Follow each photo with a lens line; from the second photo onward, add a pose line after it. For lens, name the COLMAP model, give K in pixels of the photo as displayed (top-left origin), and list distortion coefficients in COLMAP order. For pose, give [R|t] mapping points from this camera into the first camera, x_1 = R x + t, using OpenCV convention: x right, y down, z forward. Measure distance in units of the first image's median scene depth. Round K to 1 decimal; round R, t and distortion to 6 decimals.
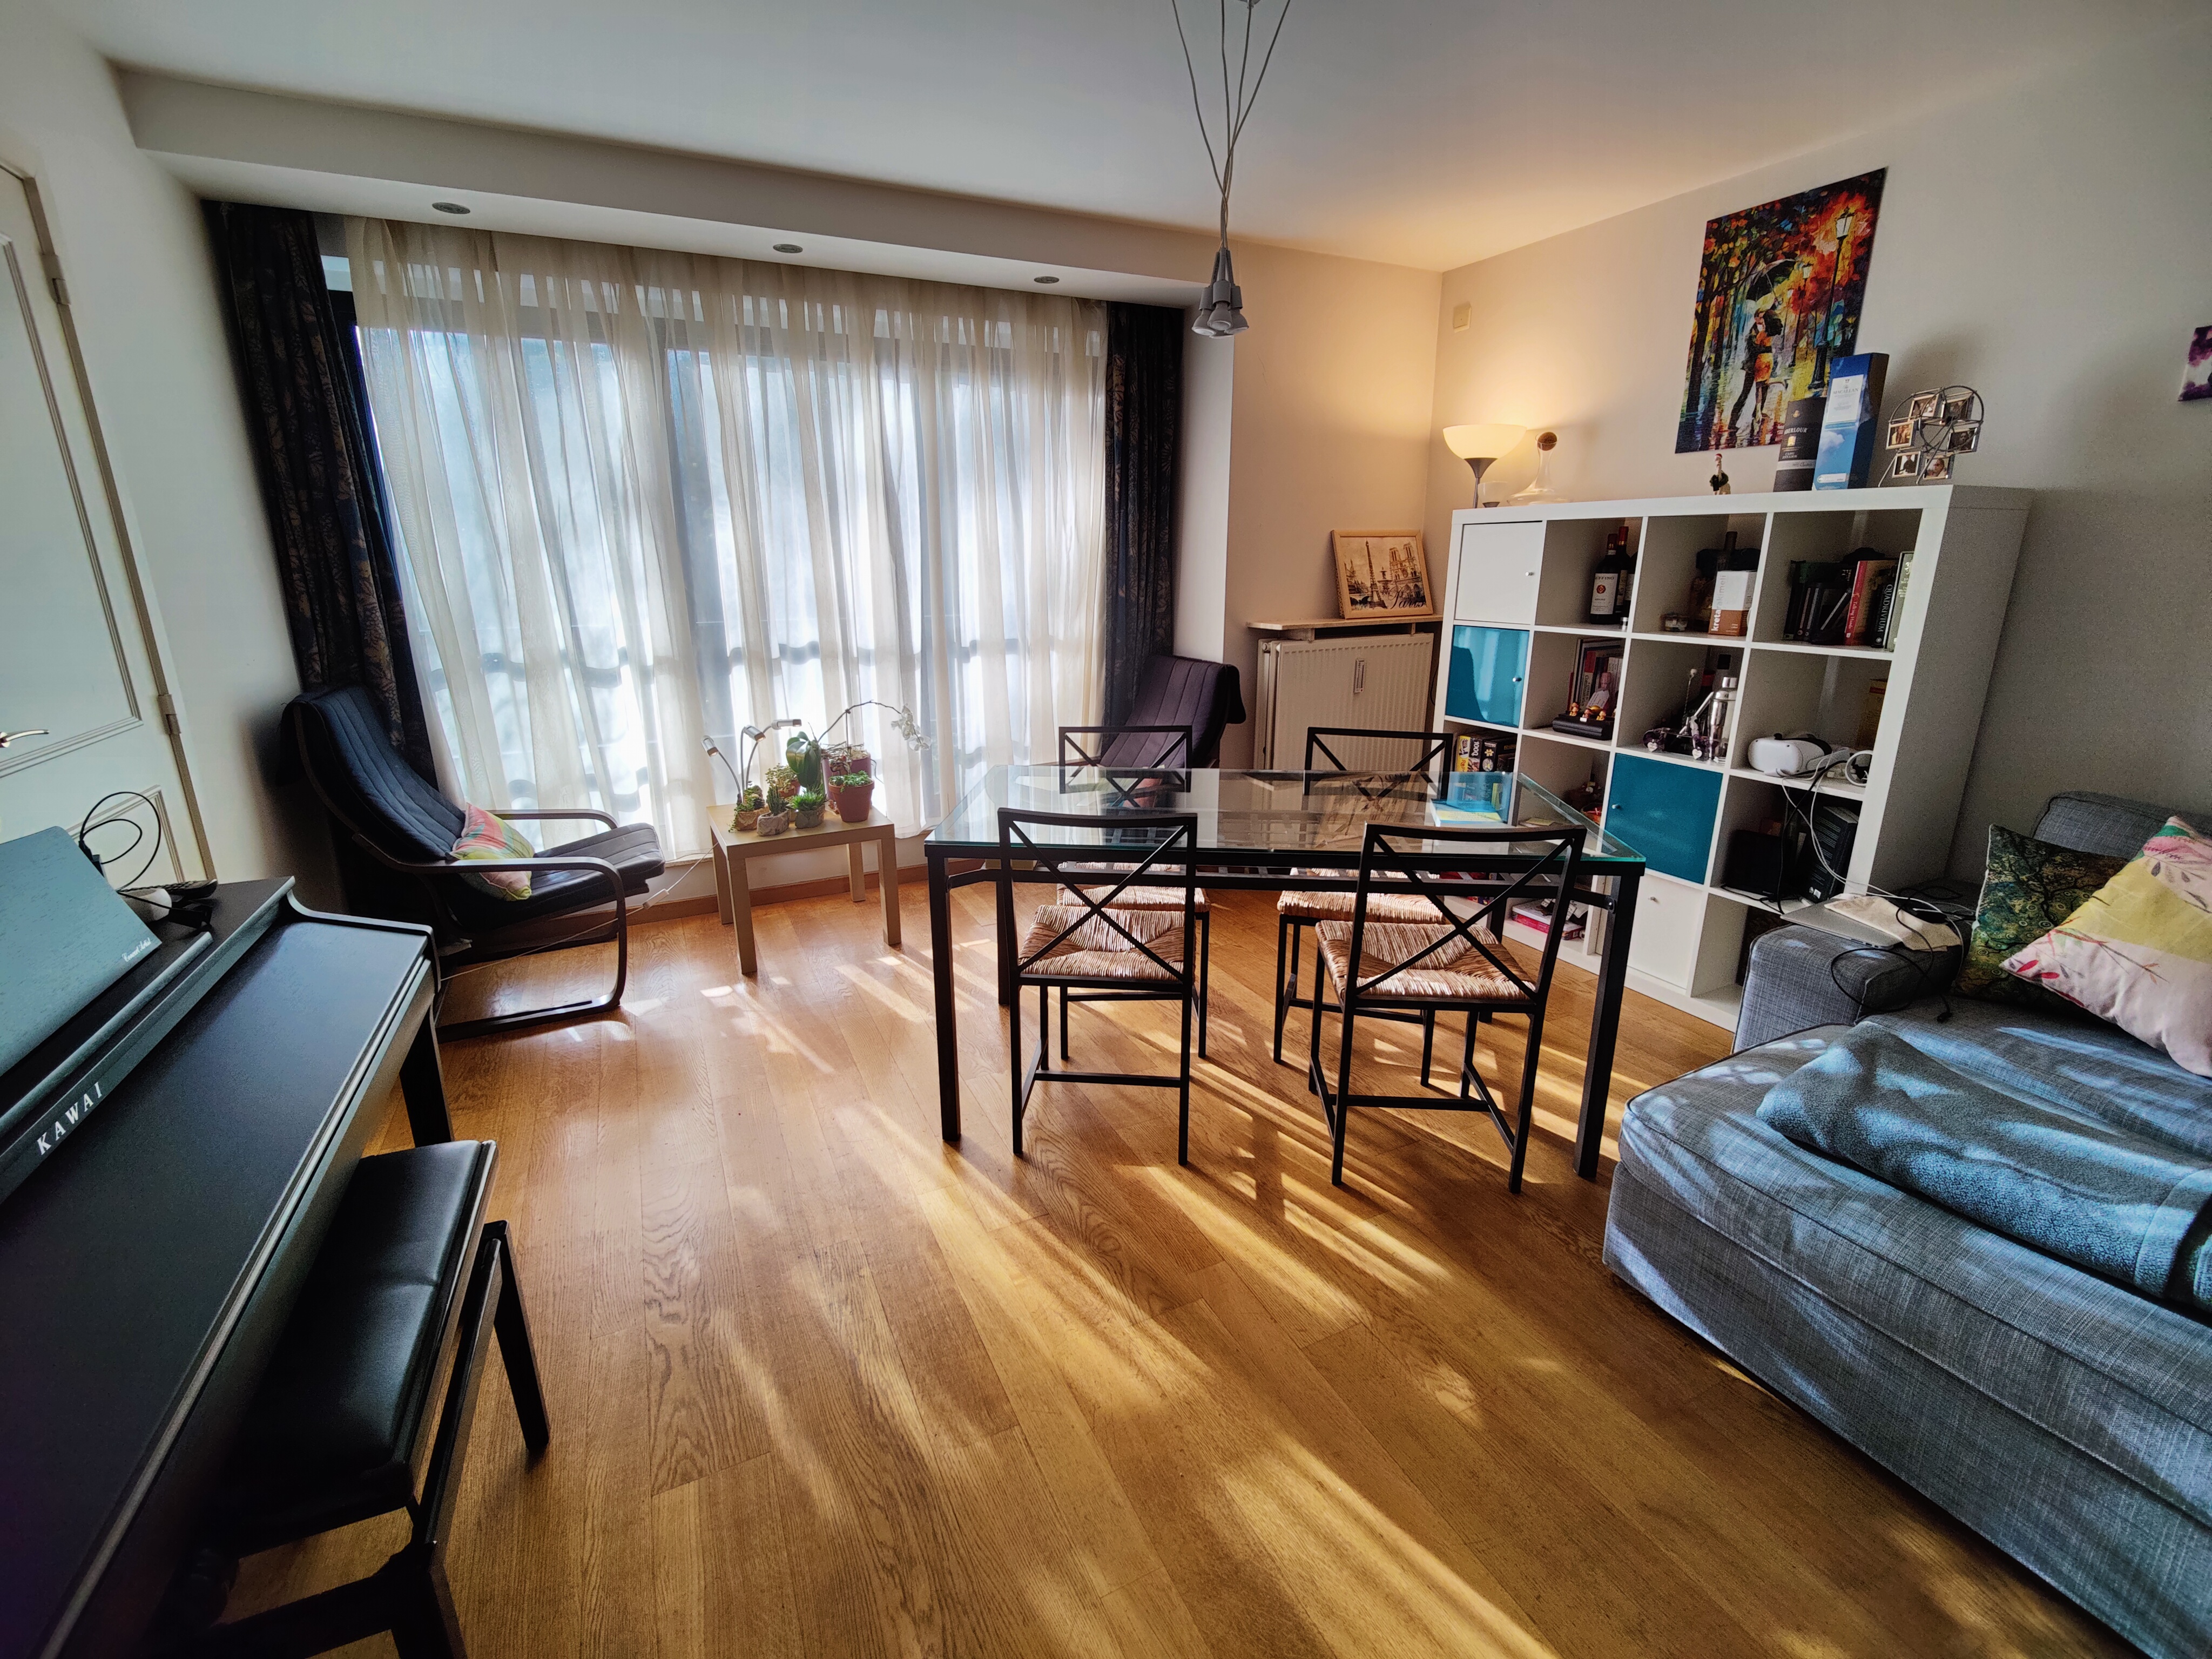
lens RADIAL K [[925.7, 0, 1069.3], [0, 925.7, 804.6], [0, 0, 1]] dist [0.014406, -0.006954]
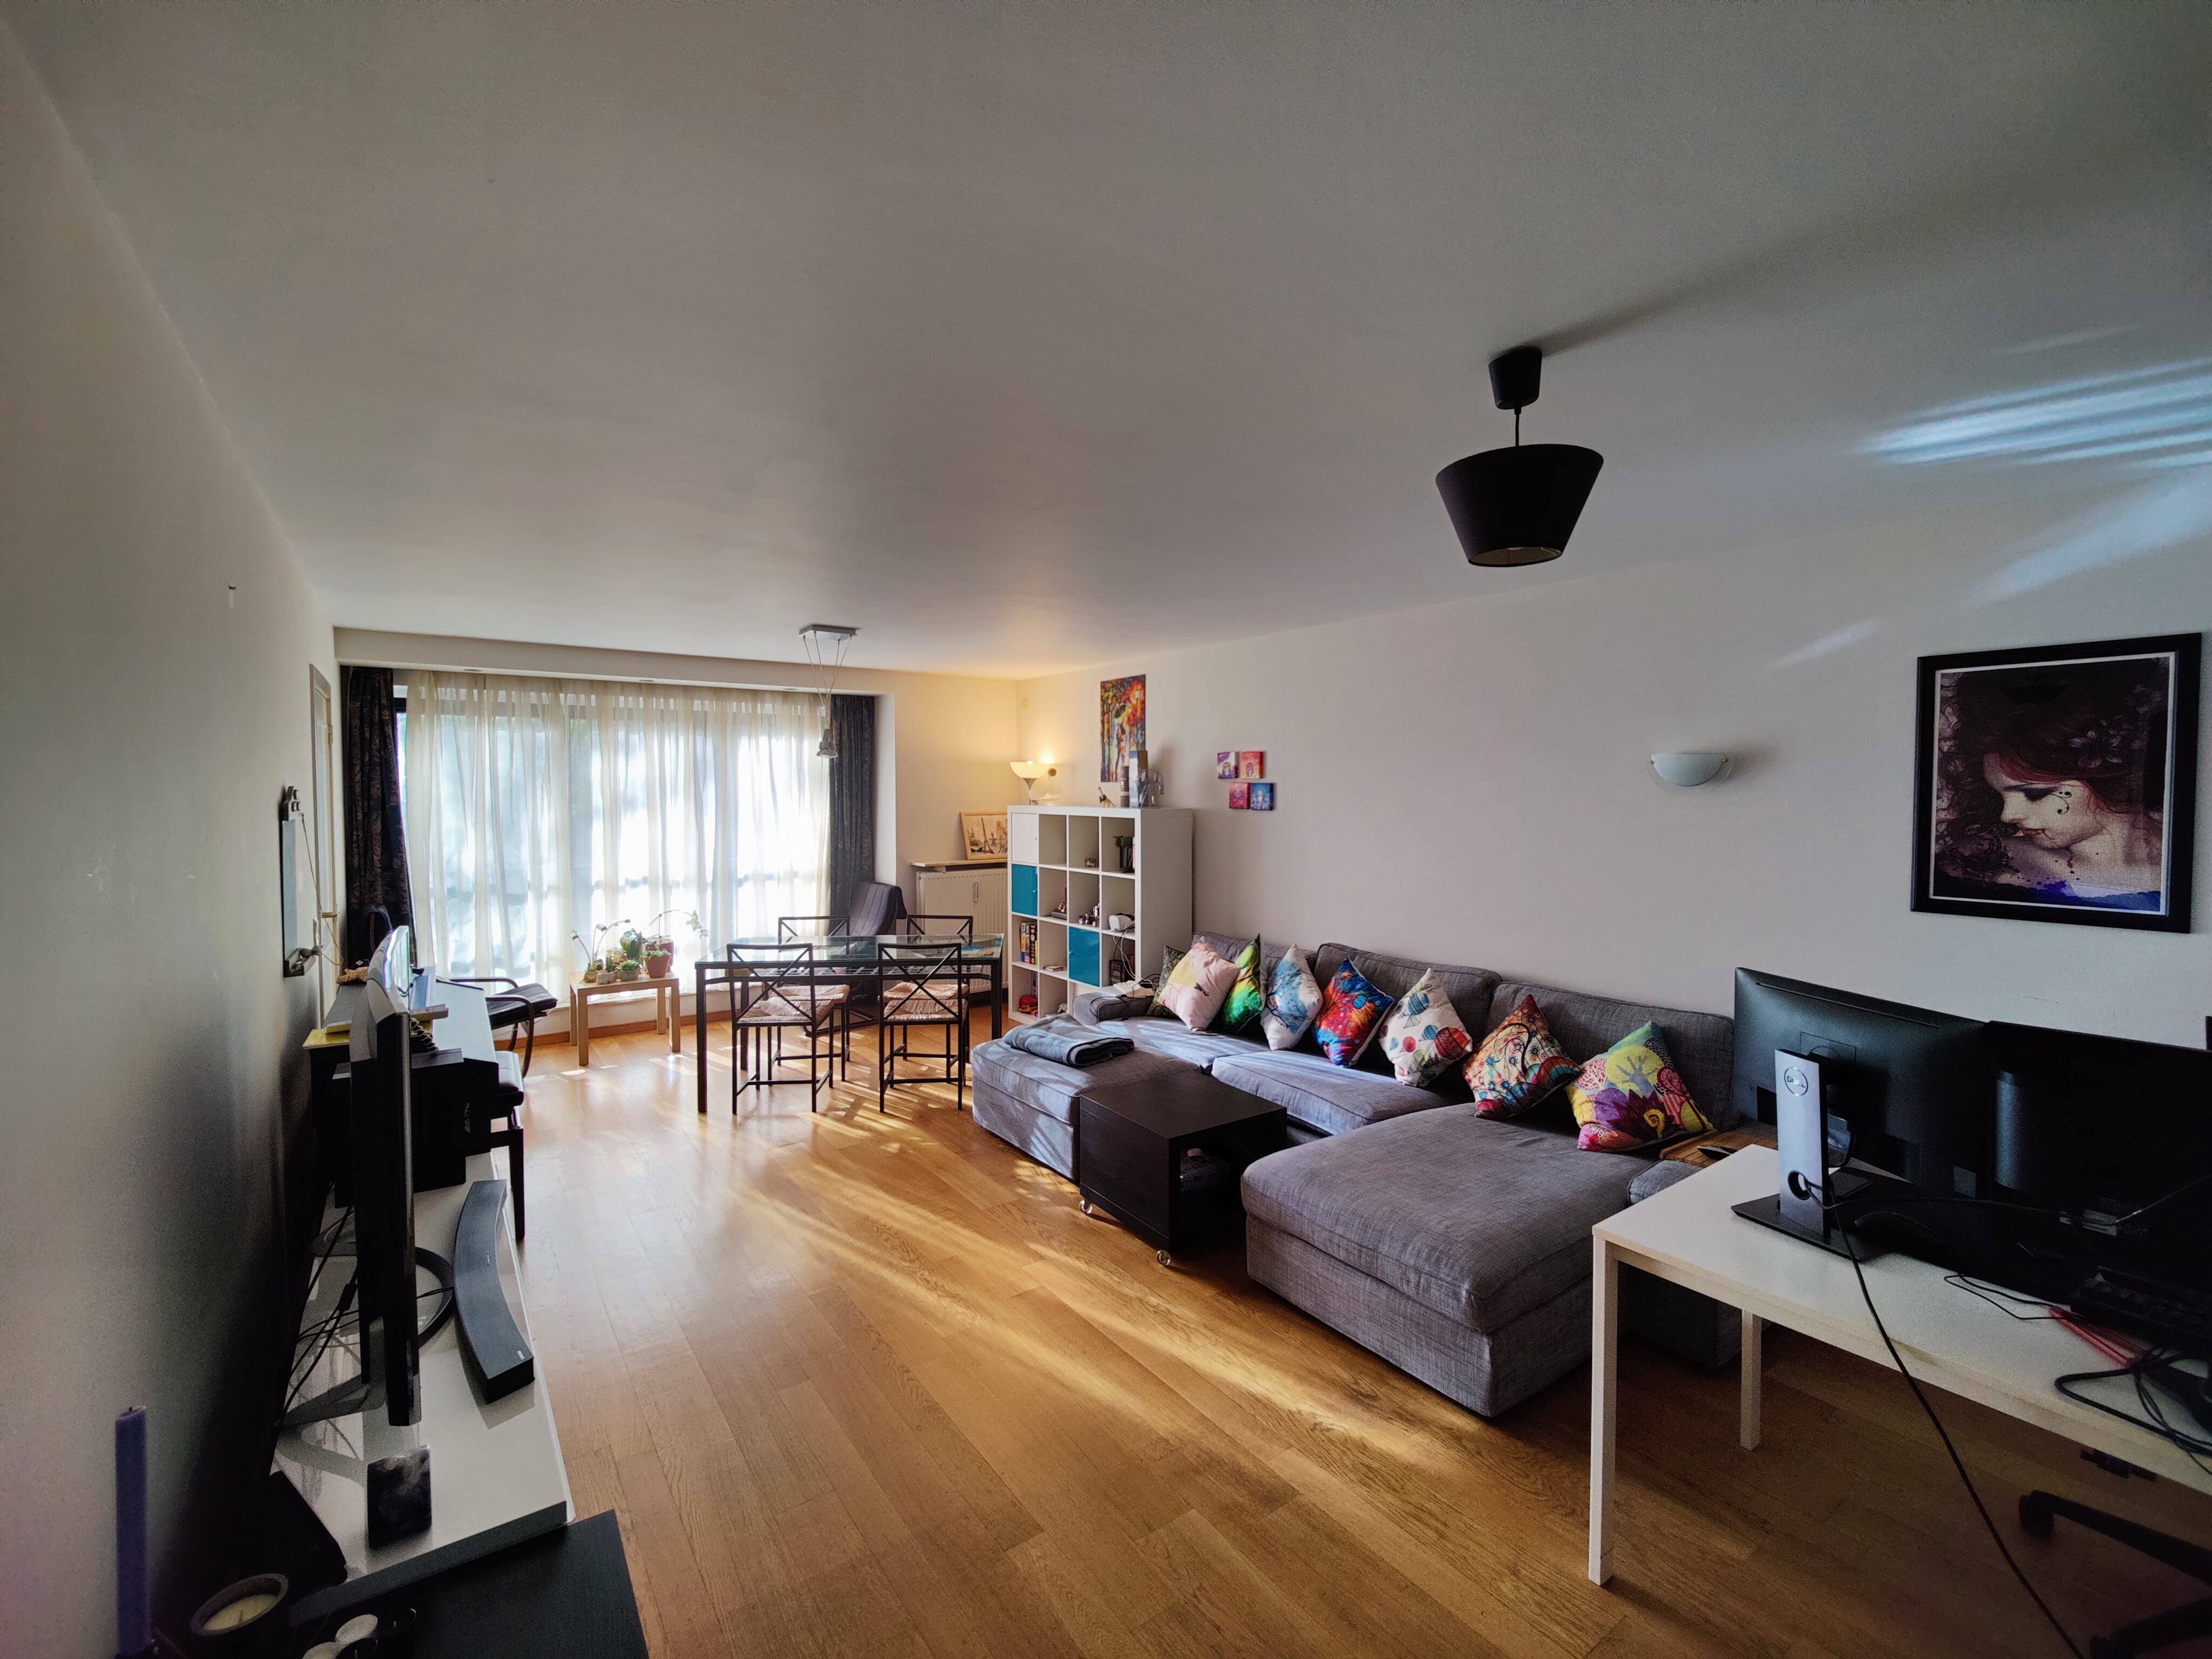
lens RADIAL K [[958.9, 0, 1100.7], [0, 958.9, 825.1], [0, 0, 1]] dist [0.027749, -0.022015]
pose [[0.983667, -0.000102, 0.179996, 0.258921], [0.040227, 0.974831, -0.219286, 0.175657], [-0.175444, 0.222945, 0.958914, -0.980368]]
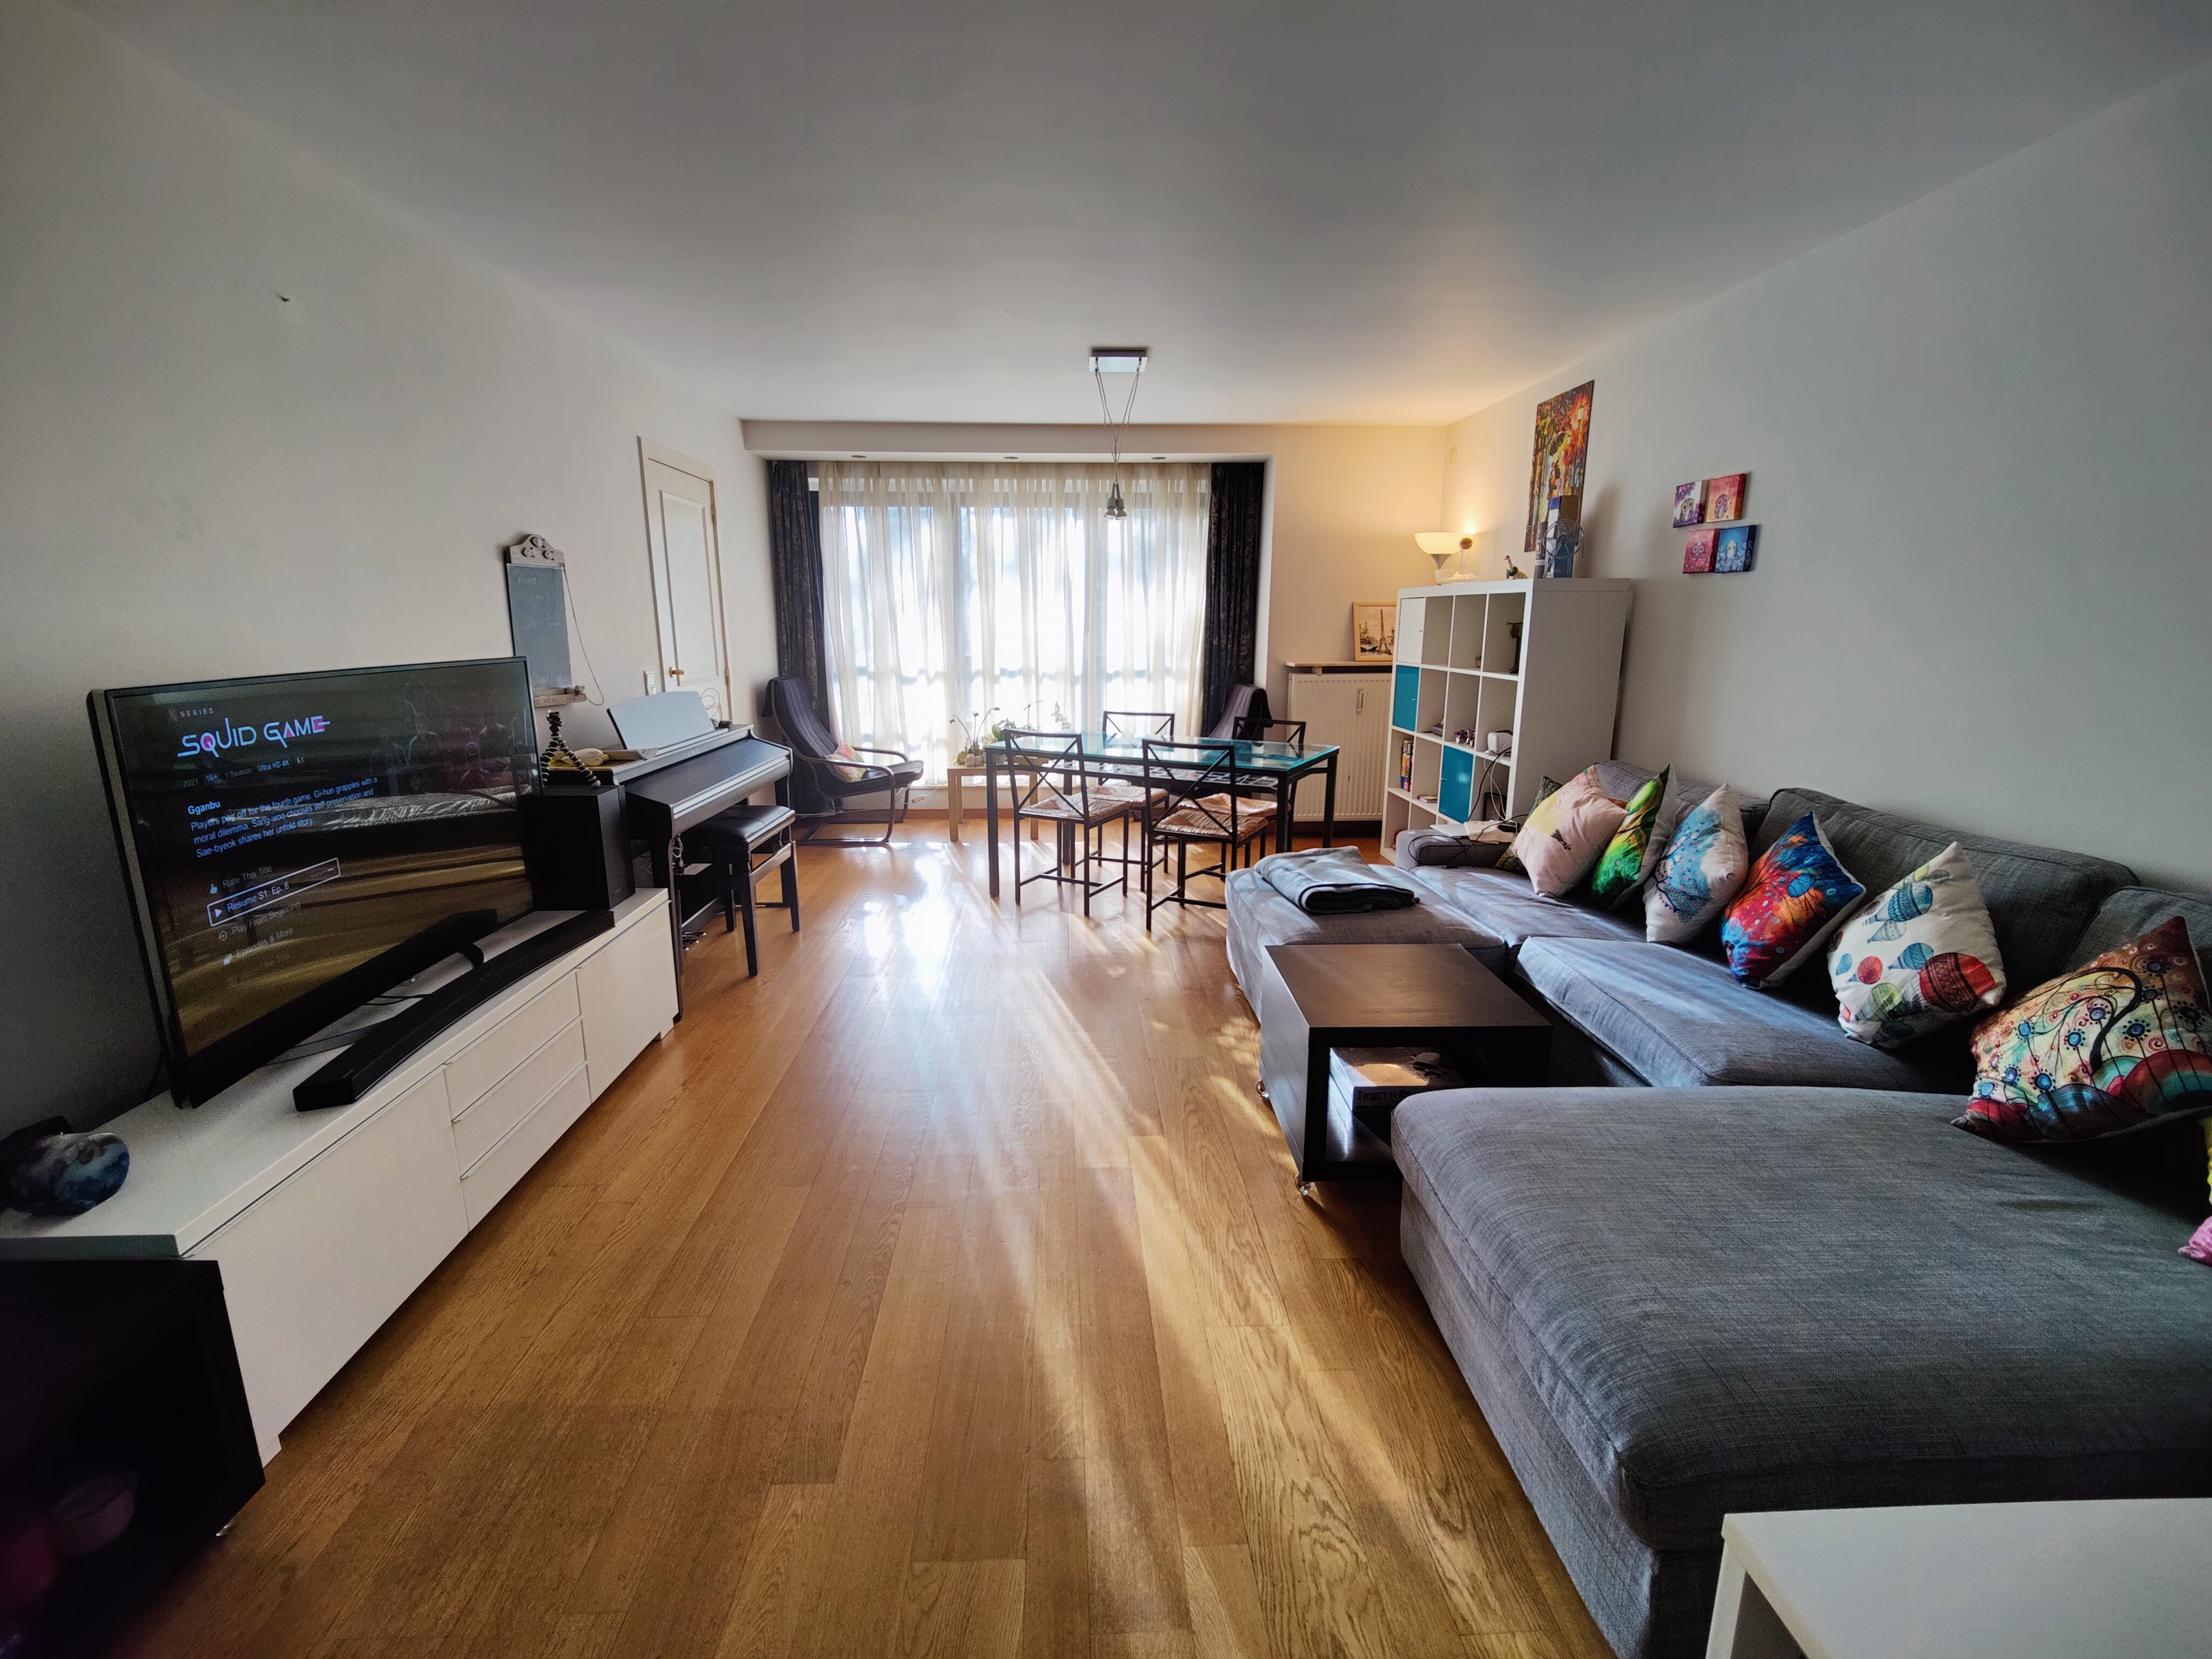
lens RADIAL K [[958.9, 0, 1100.7], [0, 958.9, 825.1], [0, 0, 1]] dist [0.027749, -0.022015]
pose [[0.918874, 0.087524, -0.384721, 0.638059], [-0.106586, 0.993896, -0.028460, 0.169953], [0.379882, 0.067157, 0.922594, -0.637219]]
